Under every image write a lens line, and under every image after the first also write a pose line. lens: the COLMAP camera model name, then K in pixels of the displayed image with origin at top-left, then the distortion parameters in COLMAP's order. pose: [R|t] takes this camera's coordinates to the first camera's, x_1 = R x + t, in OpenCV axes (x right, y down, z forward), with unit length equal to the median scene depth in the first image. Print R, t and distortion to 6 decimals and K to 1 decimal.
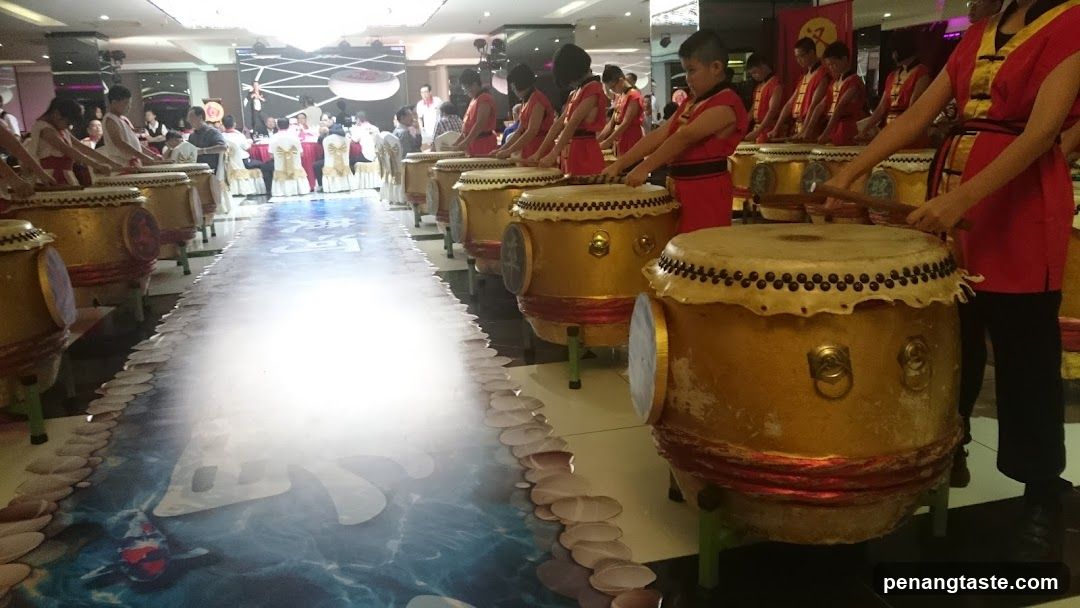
lens RADIAL K [[807.9, 0, 540.0], [0, 807.9, 304.0], [0, 0, 1]] dist [-0.029417, 0.001052]
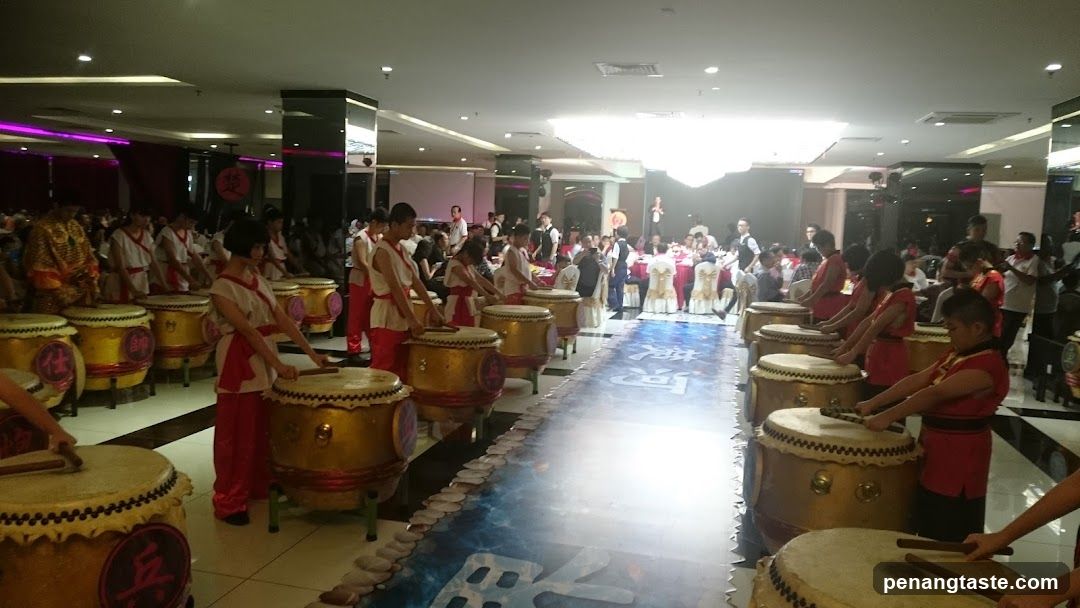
lens RADIAL K [[797.3, 0, 546.2], [0, 797.3, 297.8], [0, 0, 1]] dist [0.005089, -0.004624]
pose [[0.879673, 0.119504, -0.460321, 0.082435], [-0.173482, 0.981852, -0.076625, -0.066662], [0.442810, 0.147262, 0.884440, -0.055821]]
